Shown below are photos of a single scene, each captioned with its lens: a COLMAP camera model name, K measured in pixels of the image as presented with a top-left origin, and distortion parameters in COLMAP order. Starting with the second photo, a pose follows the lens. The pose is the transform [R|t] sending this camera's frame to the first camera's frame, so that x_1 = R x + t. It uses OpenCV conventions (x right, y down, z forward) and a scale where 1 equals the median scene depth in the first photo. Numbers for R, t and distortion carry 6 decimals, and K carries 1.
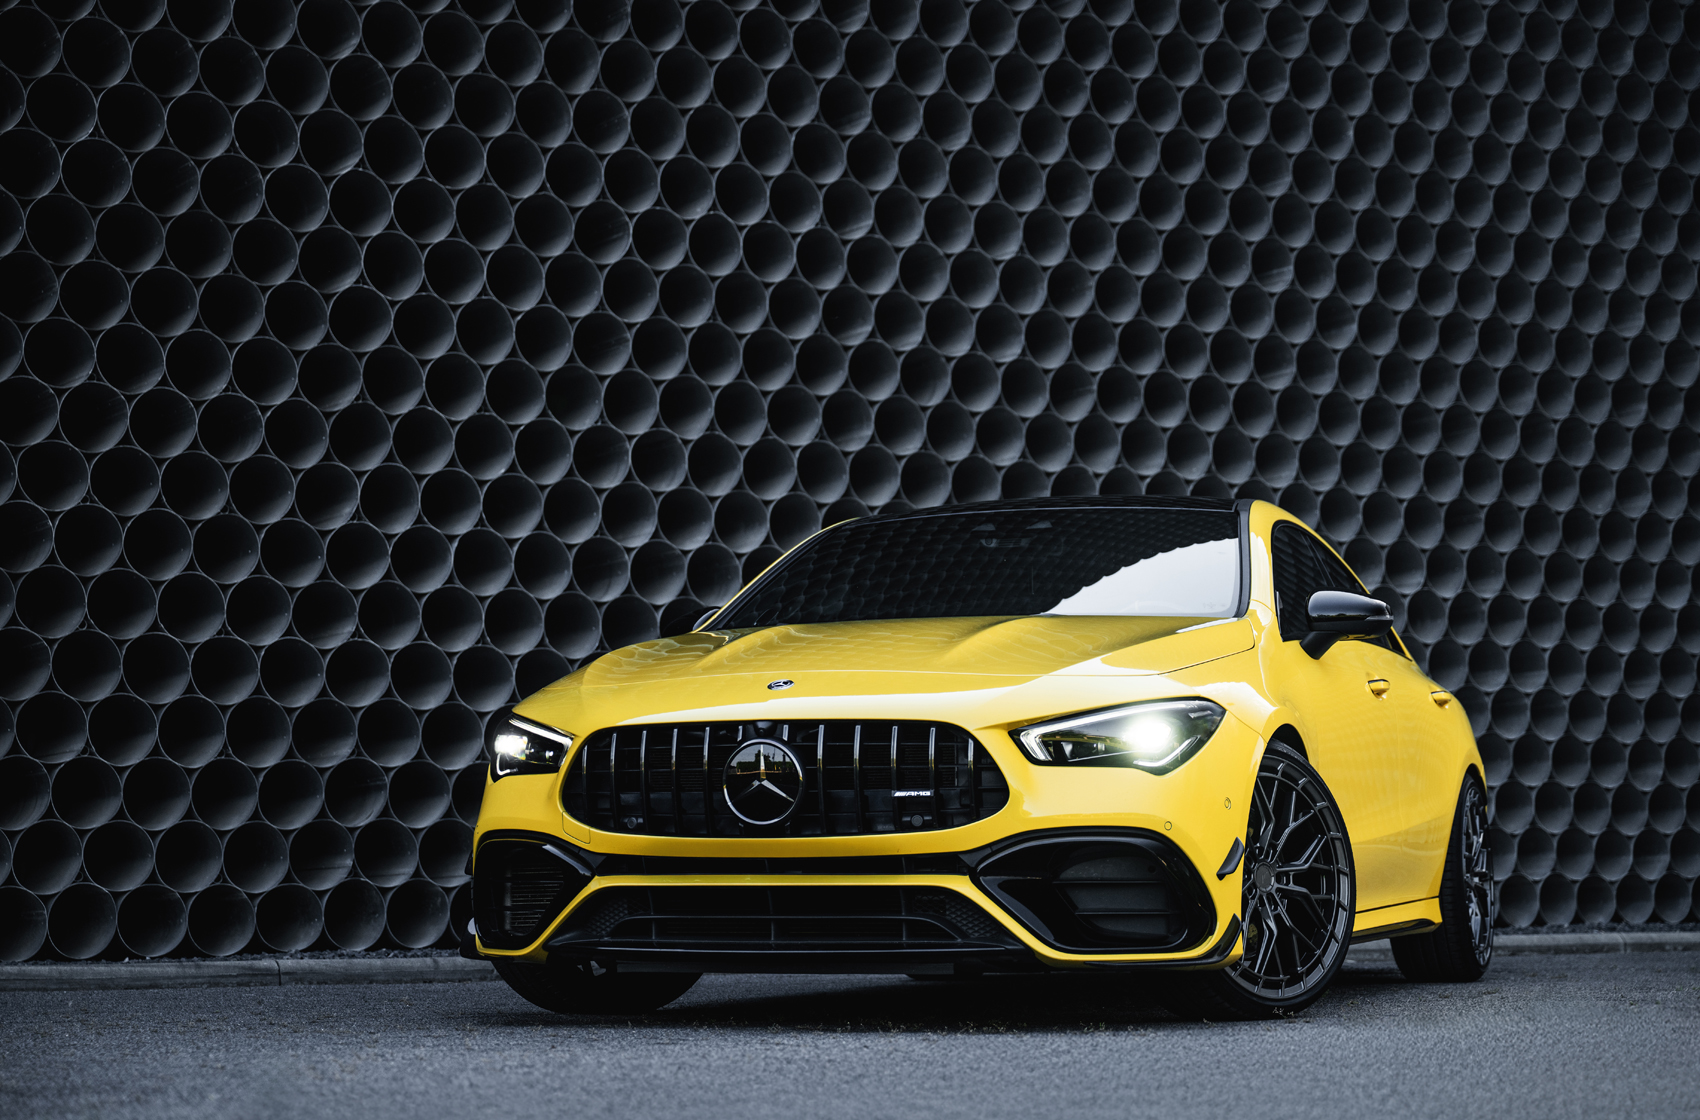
lens RADIAL K [[3234.3, 0, 850.0], [0, 3234.3, 560.0], [0, 0, 1]] dist [-0.000617, 0.022949]
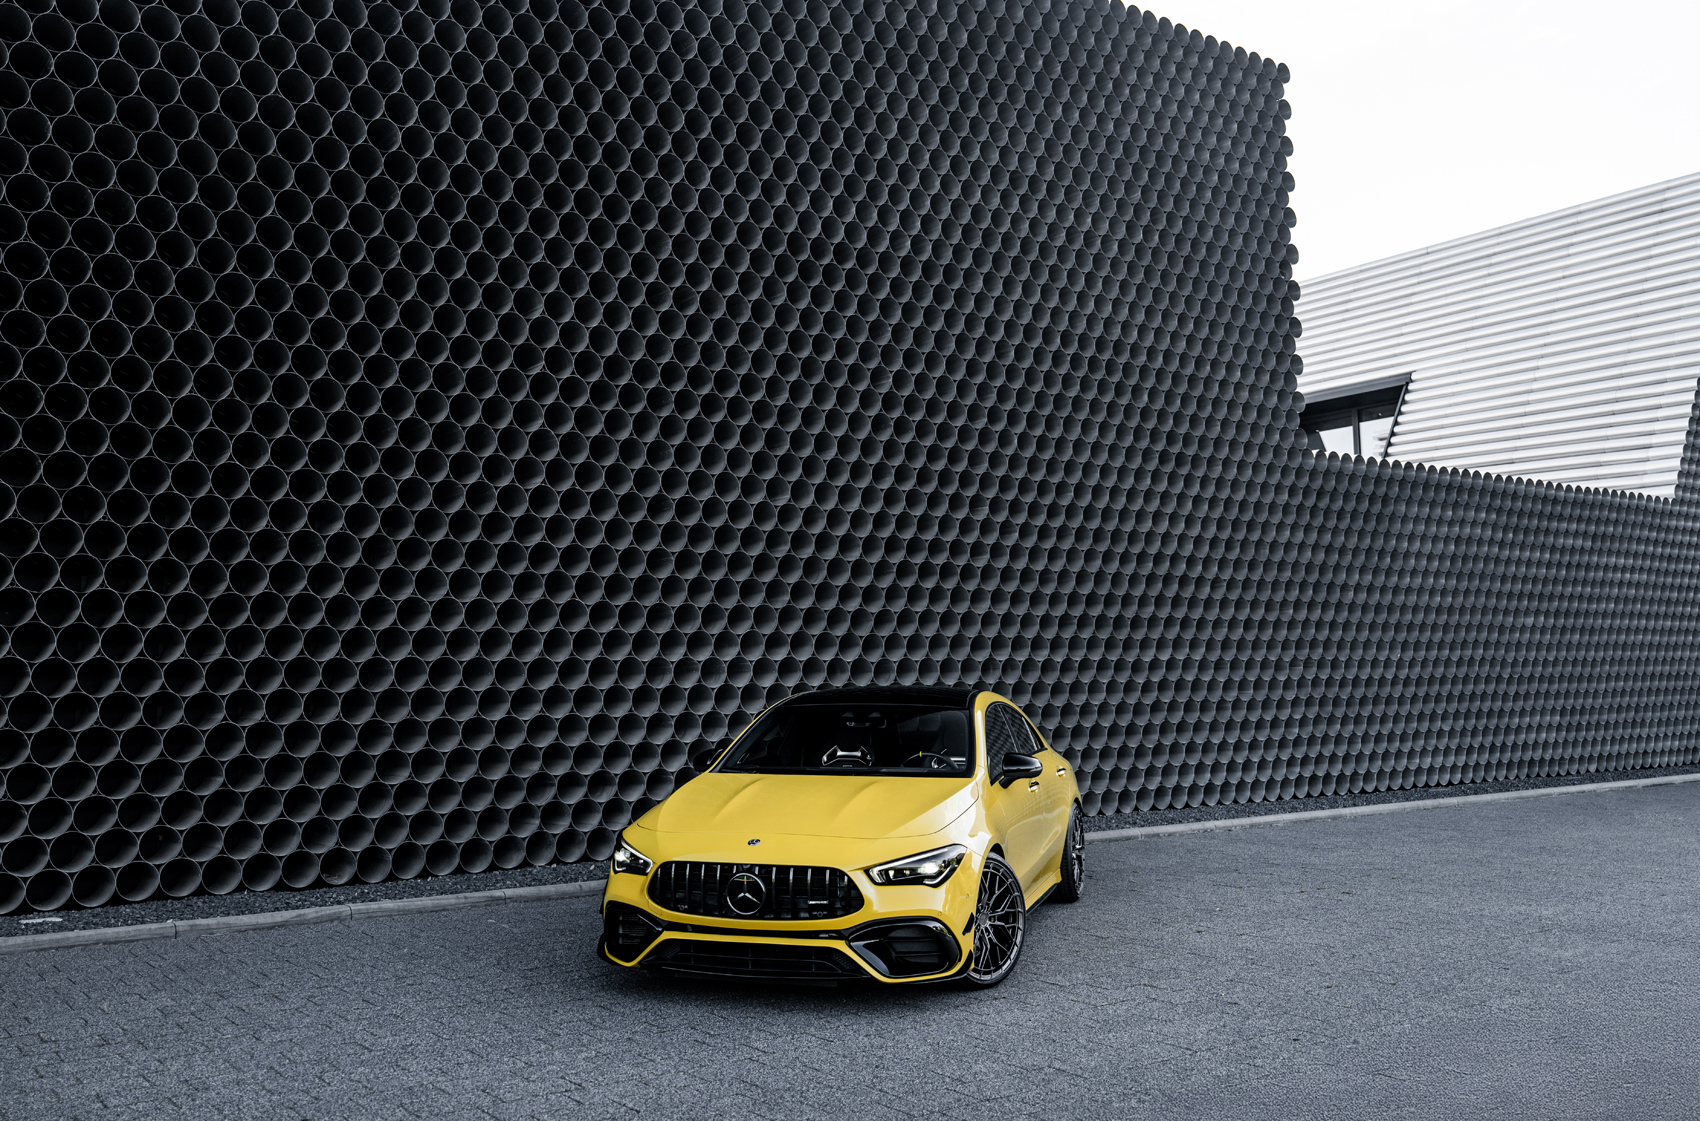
lens RADIAL K [[1529.0, 0, 850.0], [0, 1529.0, 560.5], [0, 0, 1]] dist [-0.006786, -0.000786]
pose [[0.998505, 0.003226, 0.054557, -0.013216], [-0.004788, 0.999581, 0.028535, -0.160624], [-0.054442, -0.028753, 0.998103, 0.019875]]
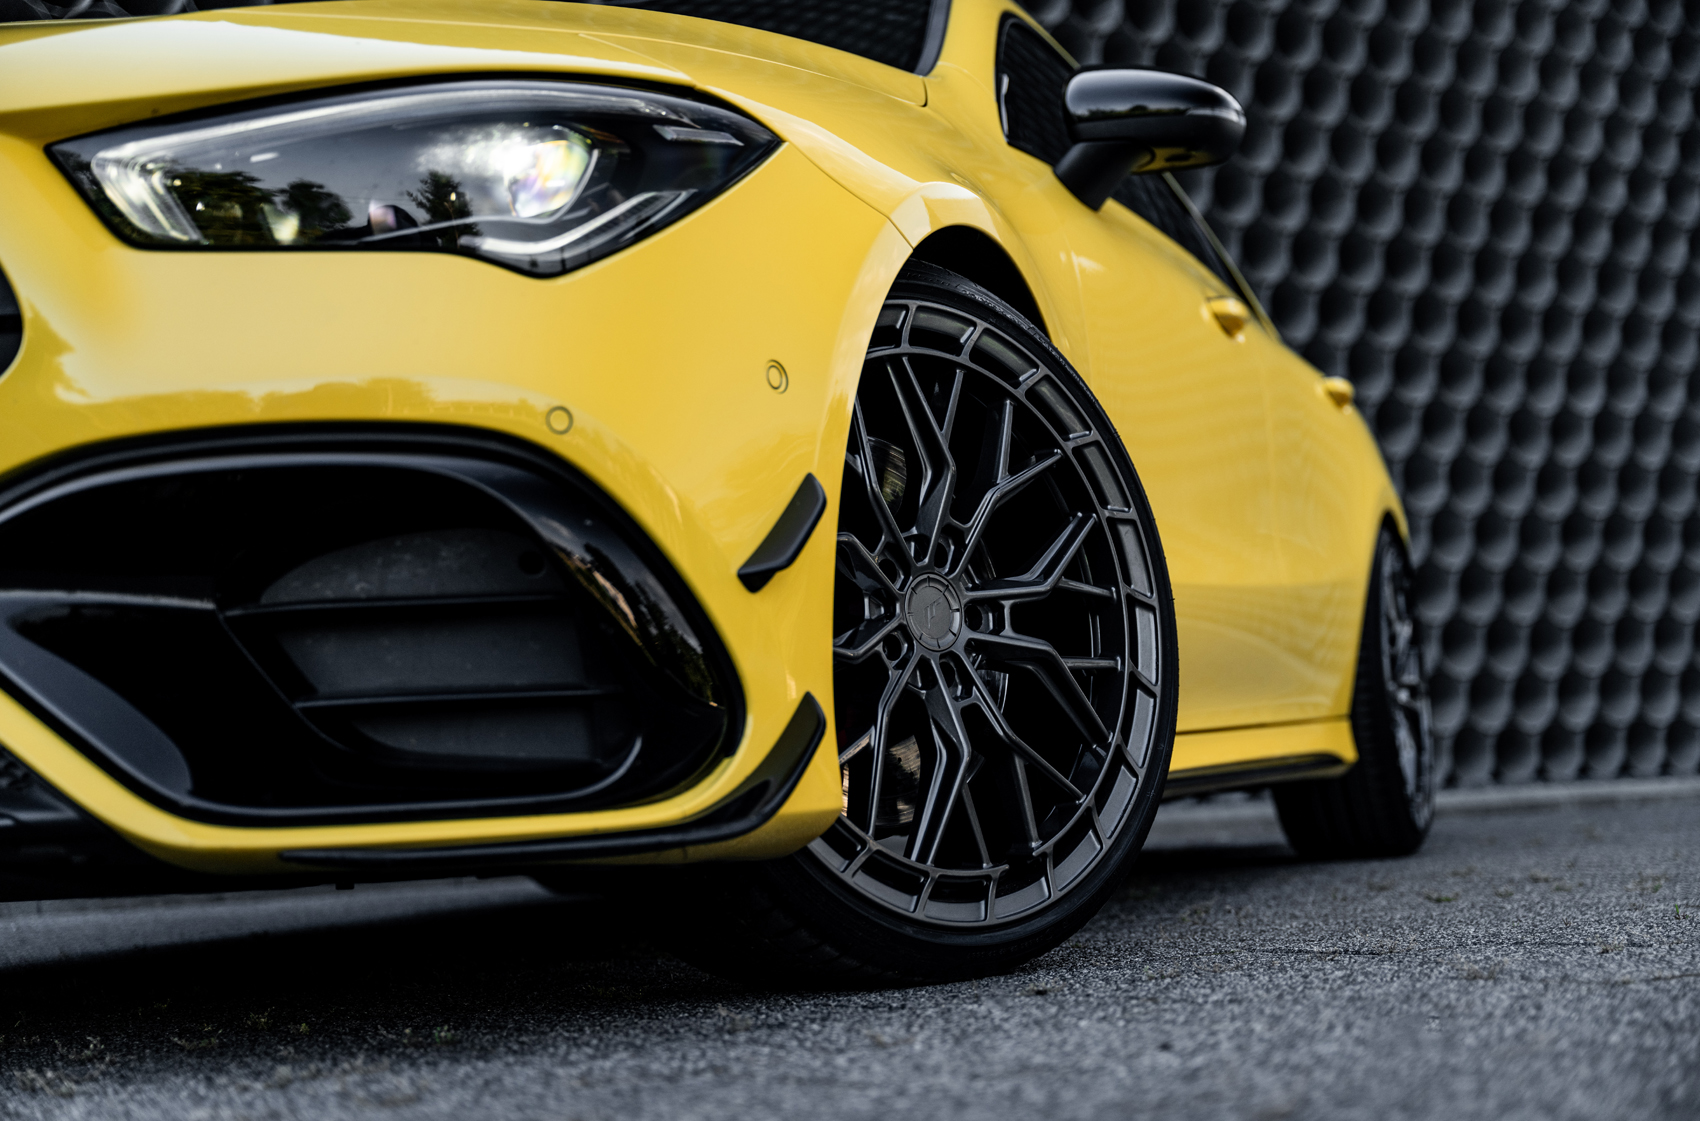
lens RADIAL K [[2514.6, 0, 850.0], [0, 2514.6, 560.5], [0, 0, 1]] dist [0.003010, 0.007279]
pose [[0.998969, -0.045338, 0.002225, 0.115777], [0.045327, 0.998961, 0.004717, 0.088384], [-0.002437, -0.004611, 0.999986, 0.687204]]
